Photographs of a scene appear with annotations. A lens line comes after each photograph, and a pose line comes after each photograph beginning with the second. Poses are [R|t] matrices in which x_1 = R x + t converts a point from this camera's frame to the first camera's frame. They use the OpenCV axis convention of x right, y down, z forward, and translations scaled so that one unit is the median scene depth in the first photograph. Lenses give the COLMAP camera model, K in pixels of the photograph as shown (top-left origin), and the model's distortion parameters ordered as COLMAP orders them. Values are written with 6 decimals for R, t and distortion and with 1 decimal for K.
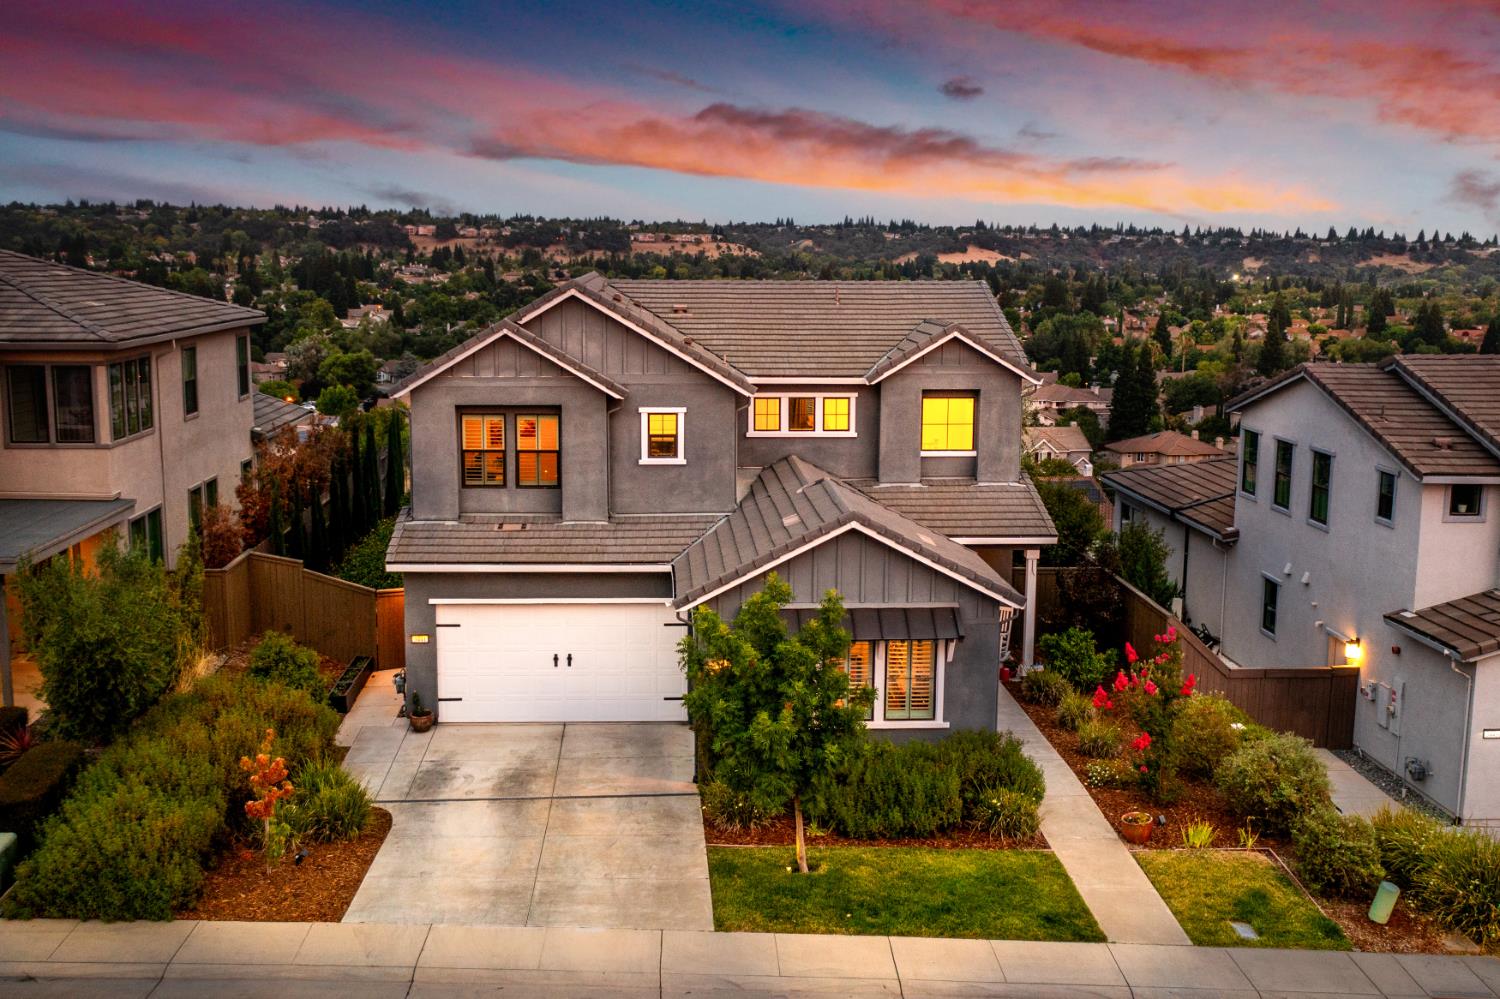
lens RADIAL K [[1563.6, 0, 745.0], [0, 1563.6, 512.2], [0, 0, 1]] dist [-0.022099, 0.000000]
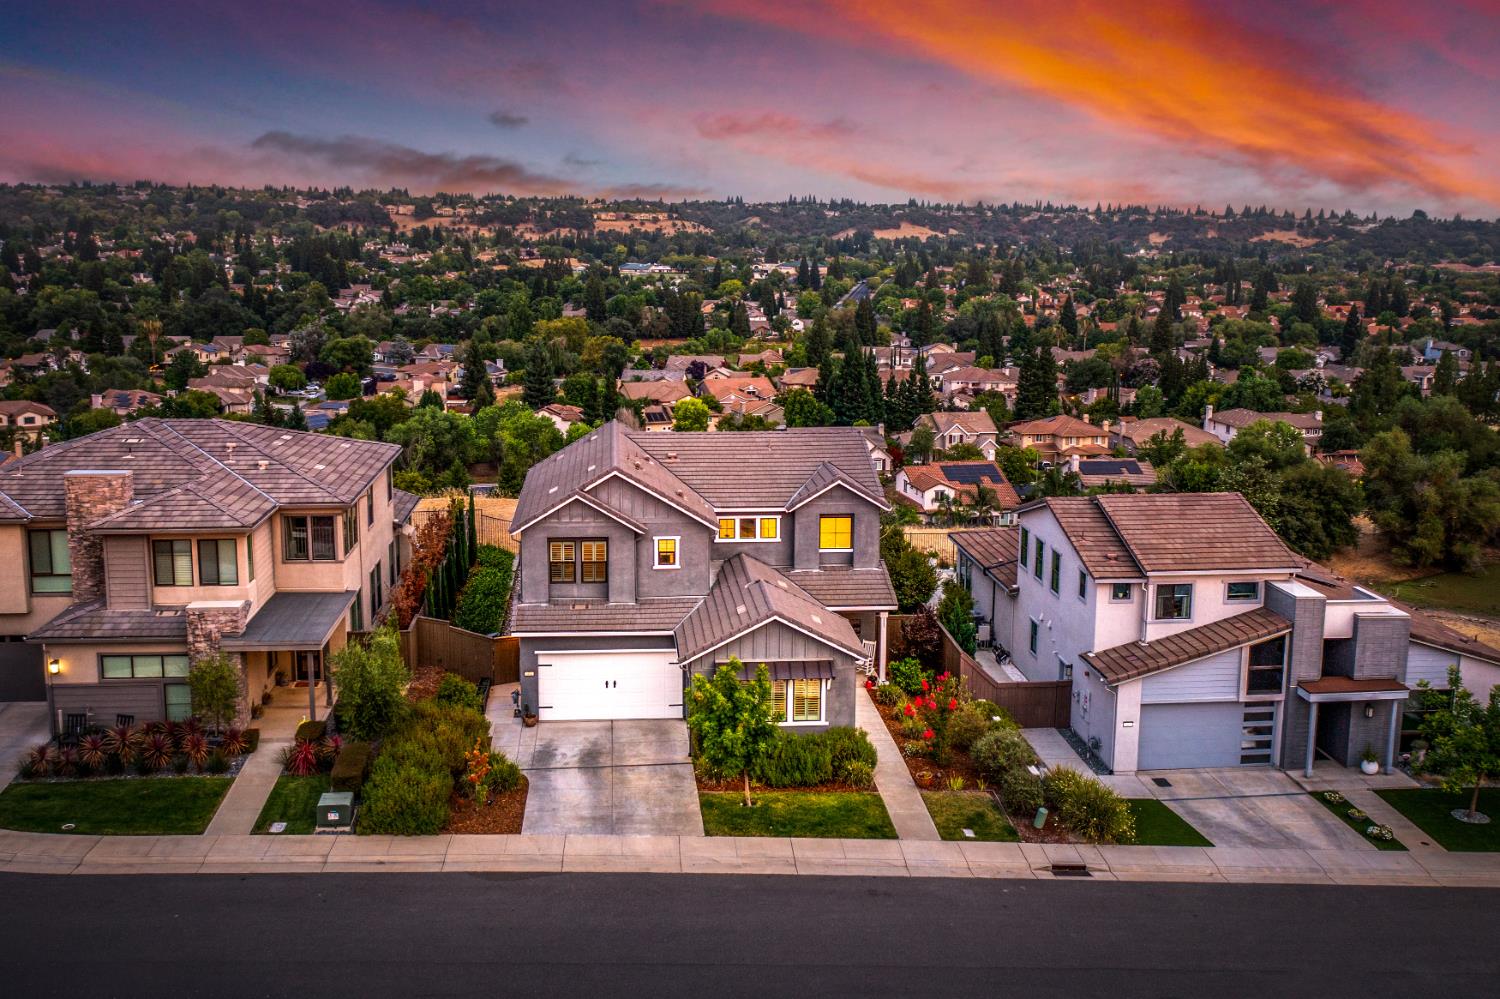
lens RADIAL K [[1424.9, 0, 748.0], [0, 1424.9, 484.8], [0, 0, 1]] dist [-0.022769, 0.000000]
pose [[0.999410, -0.005408, 0.033926, -0.016188], [0.004949, 0.999896, 0.013577, -0.145248], [-0.033996, -0.013401, 0.999332, -0.575247]]
